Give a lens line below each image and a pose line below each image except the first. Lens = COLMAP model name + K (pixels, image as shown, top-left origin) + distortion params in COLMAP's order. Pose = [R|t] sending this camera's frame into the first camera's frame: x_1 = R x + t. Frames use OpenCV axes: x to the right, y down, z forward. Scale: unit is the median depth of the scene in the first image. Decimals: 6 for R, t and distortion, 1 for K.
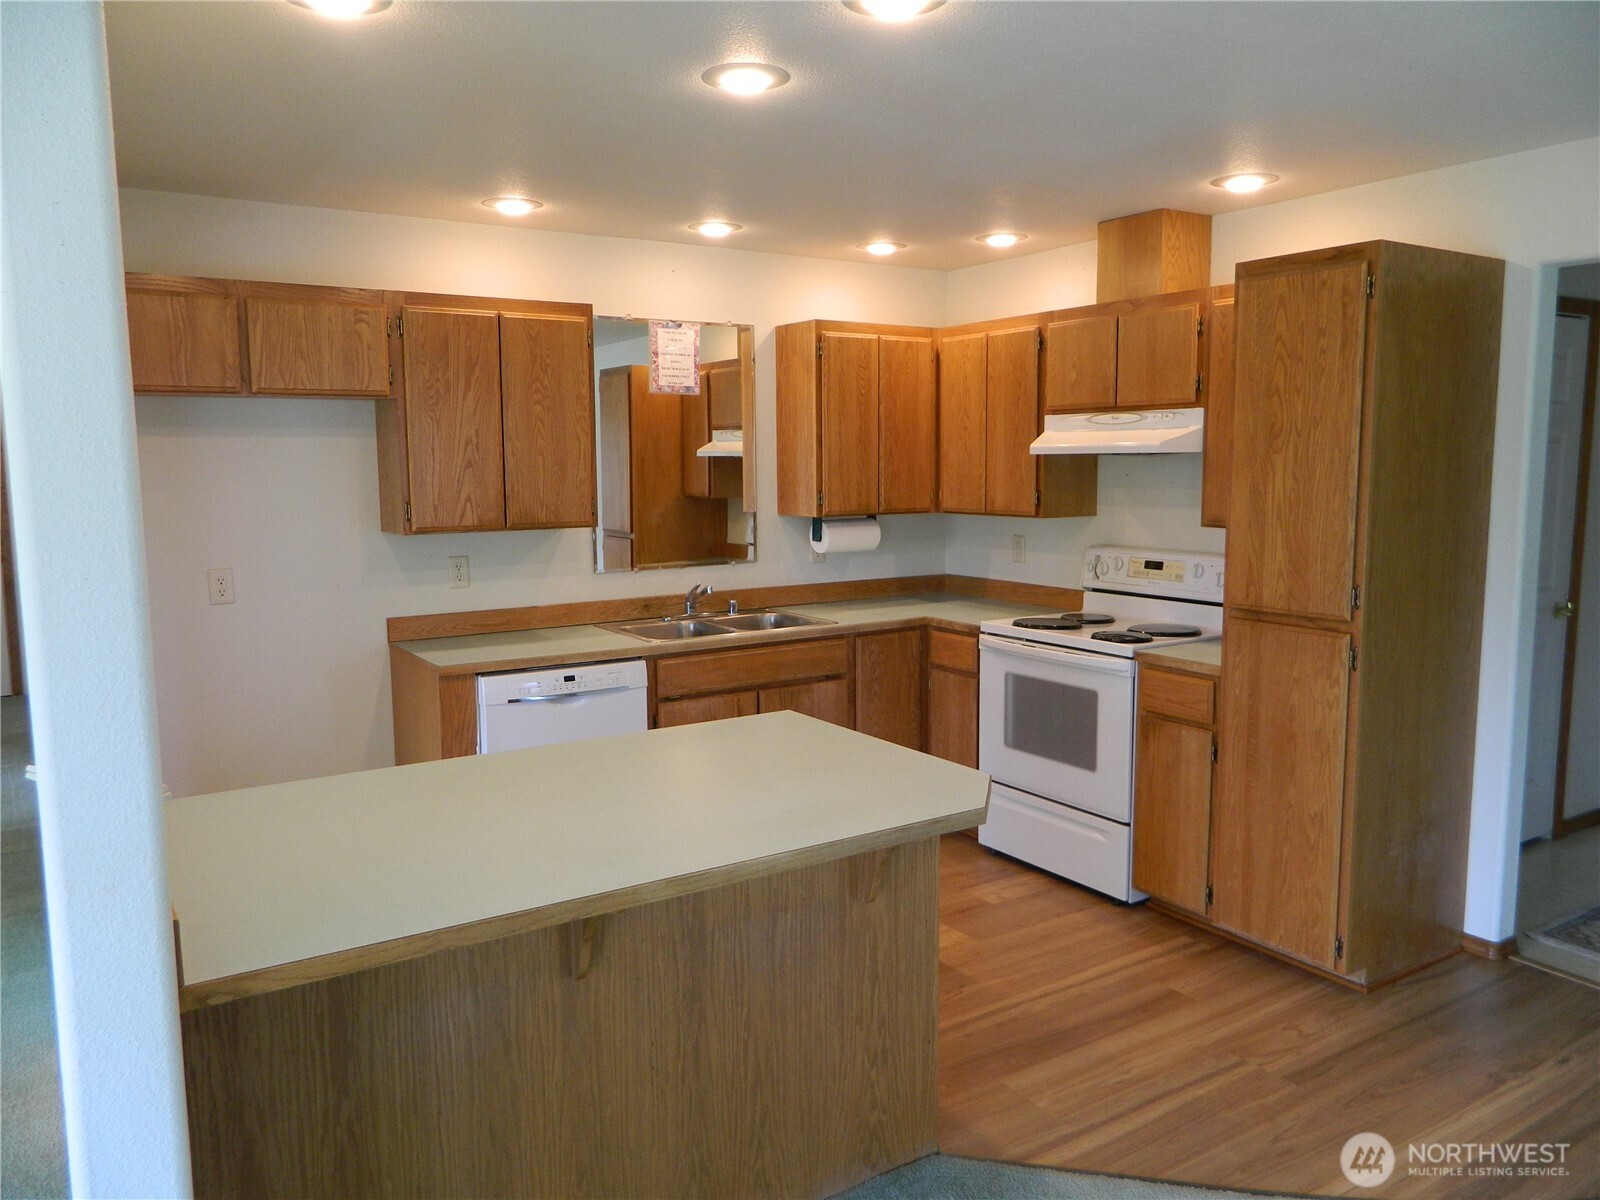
lens RADIAL K [[1186.6, 0, 799.2], [0, 1186.6, 594.4], [0, 0, 1]] dist [0.003610, 0.001761]
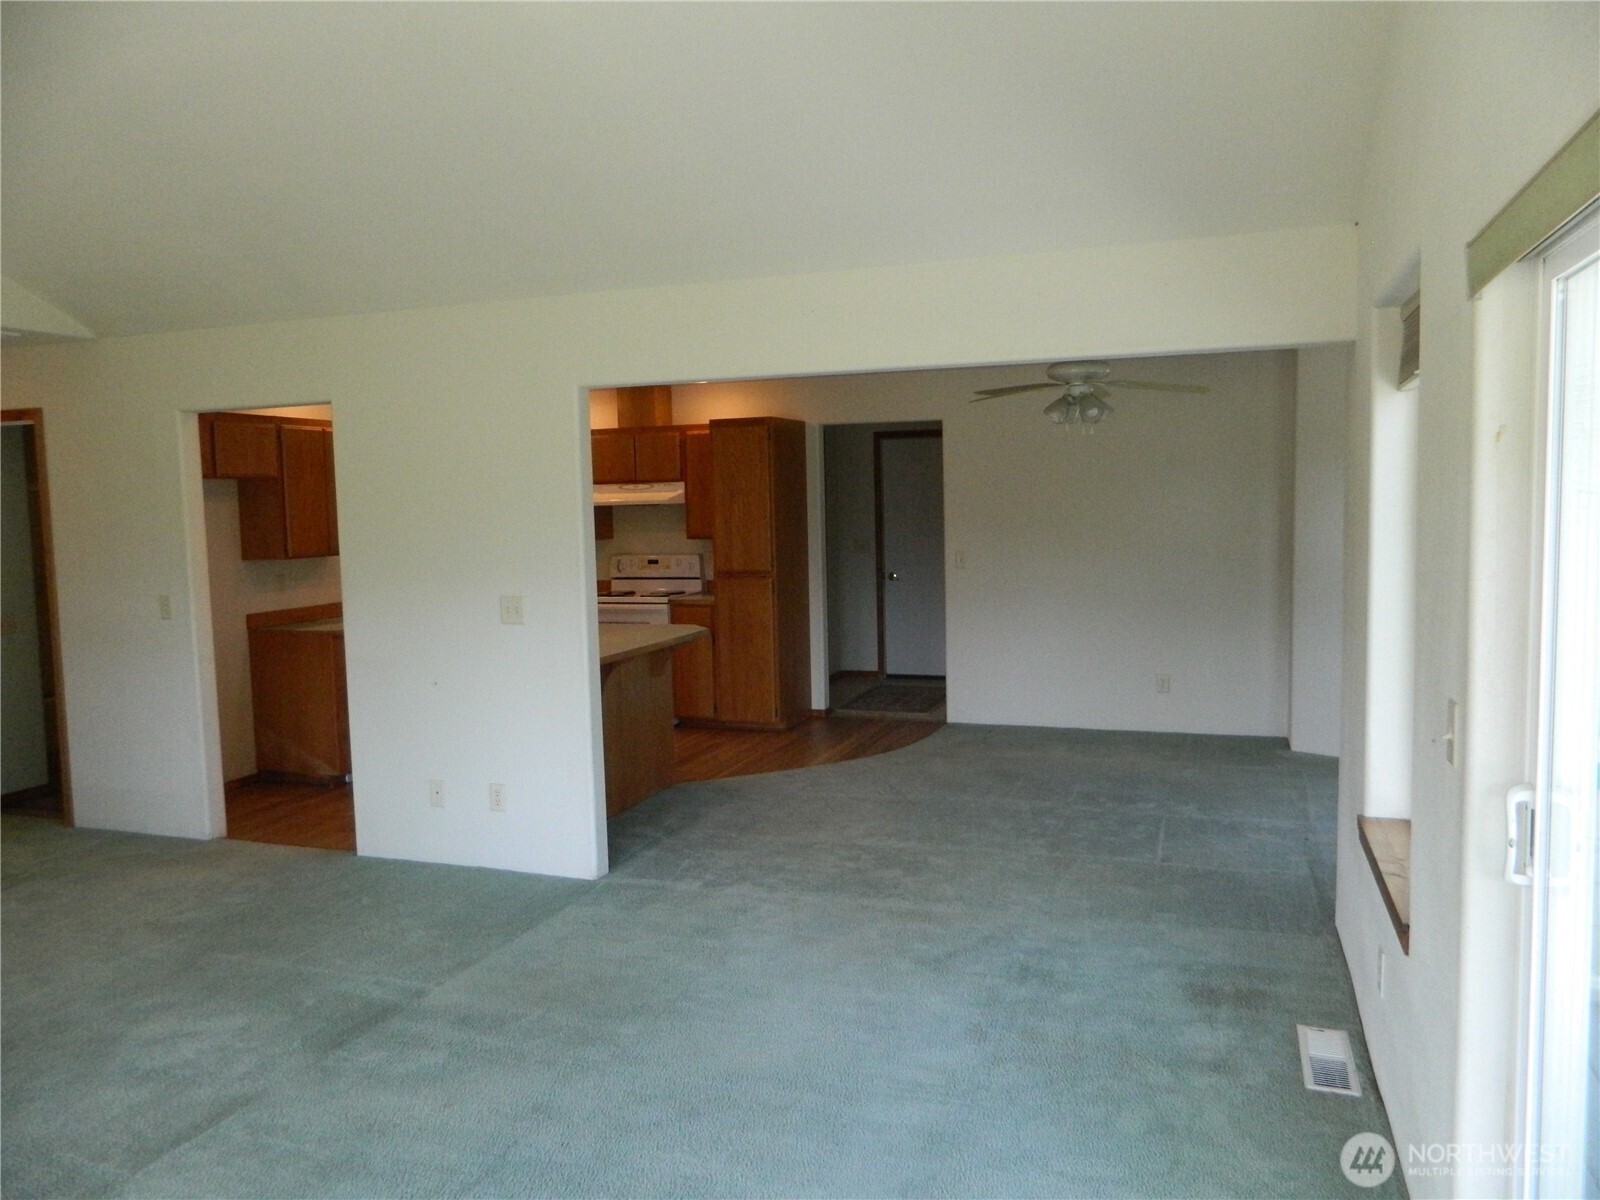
lens RADIAL K [[1186.6, 0, 799.9], [0, 1186.6, 601.4], [0, 0, 1]] dist [0.003610, 0.001761]
pose [[0.800774, -0.064473, 0.595487, -0.733828], [0.087971, 0.996068, -0.010455, 0.088844], [-0.592471, 0.060758, 0.803297, -0.762426]]
